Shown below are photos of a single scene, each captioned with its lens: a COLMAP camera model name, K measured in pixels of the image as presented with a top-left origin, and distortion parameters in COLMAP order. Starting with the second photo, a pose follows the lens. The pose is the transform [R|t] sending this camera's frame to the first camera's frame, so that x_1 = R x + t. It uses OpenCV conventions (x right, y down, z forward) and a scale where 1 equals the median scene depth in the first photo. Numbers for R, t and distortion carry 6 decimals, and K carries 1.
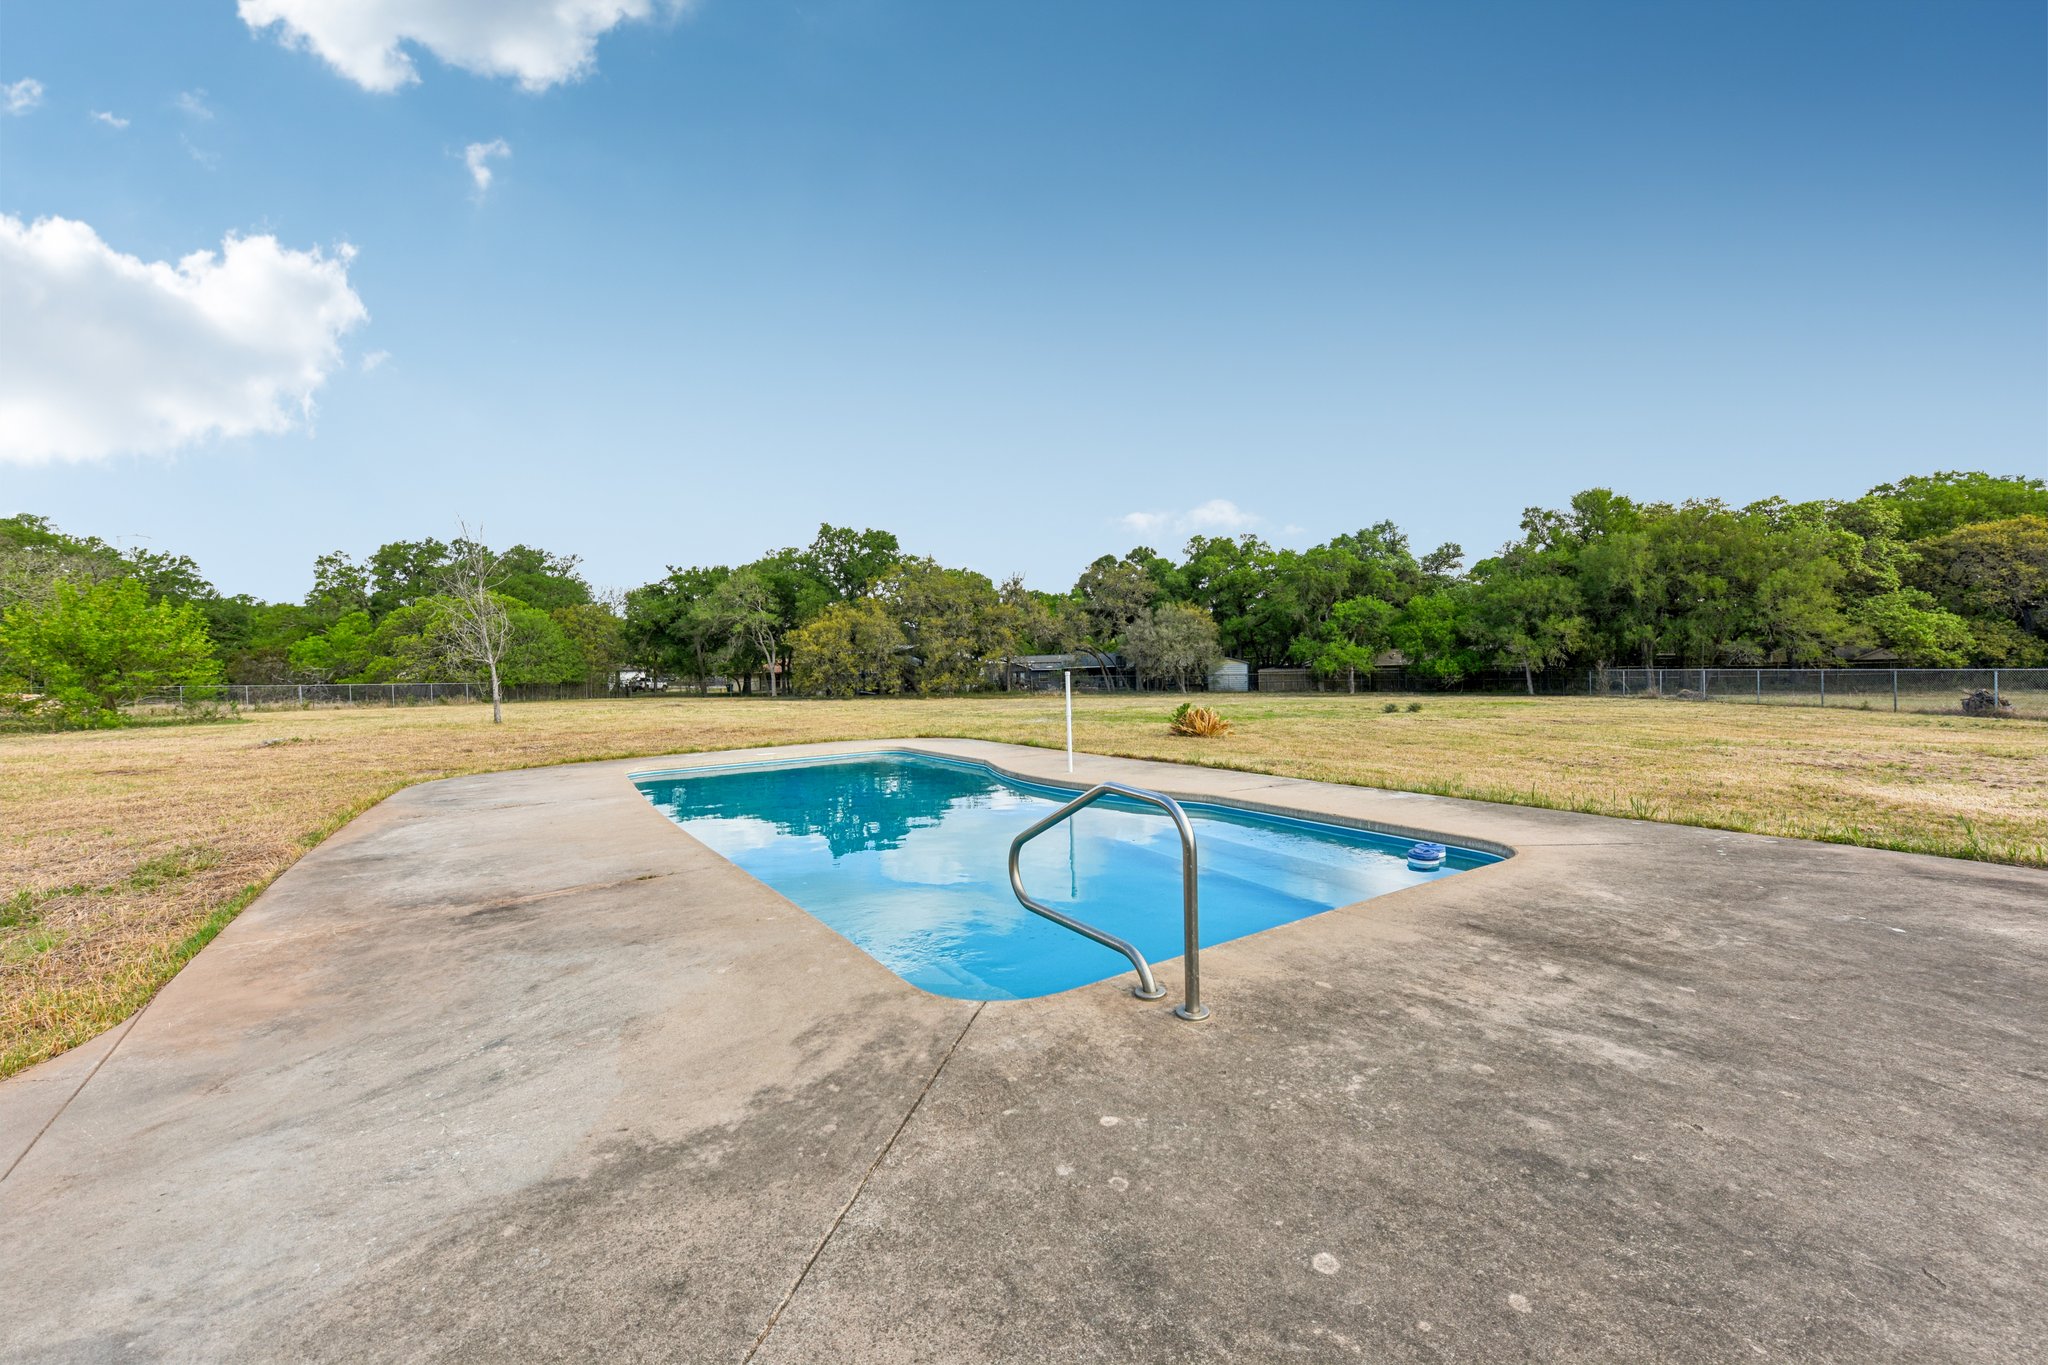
lens RADIAL K [[804.9, 0, 1031.9], [0, 804.9, 682.0], [0, 0, 1]] dist [0.000847, 0.000189]
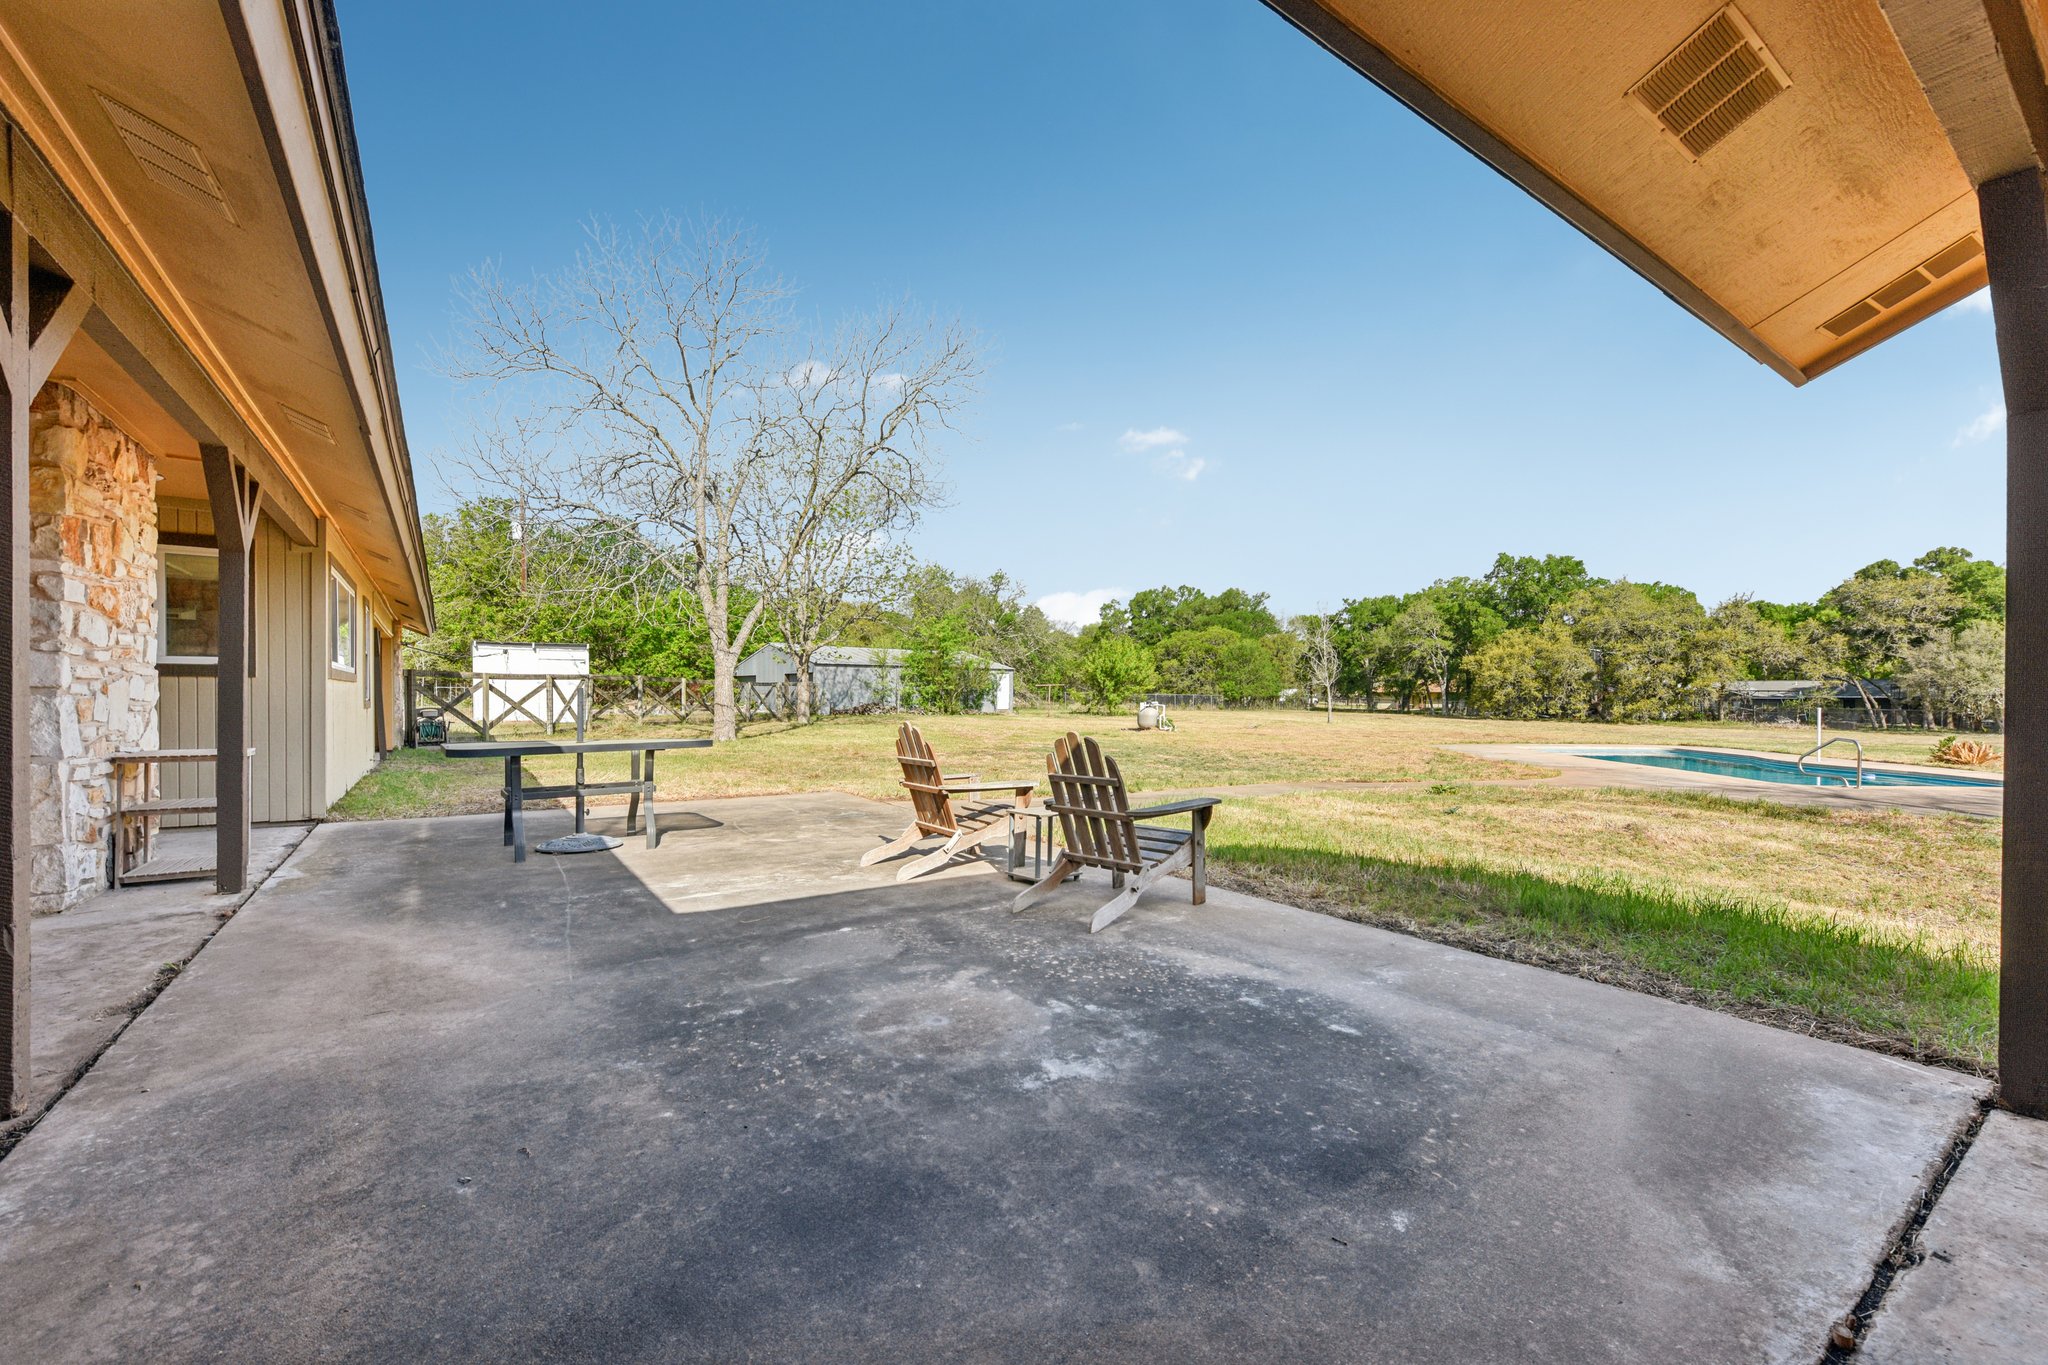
lens RADIAL K [[833.4, 0, 1028.3], [0, 833.4, 701.3], [0, 0, 1]] dist [-0.002681, -0.000209]
pose [[0.759822, 0.034906, -0.649194, -0.015401], [-0.032564, 0.999348, 0.015620, -0.000094], [0.649315, 0.009272, 0.760463, -0.252846]]
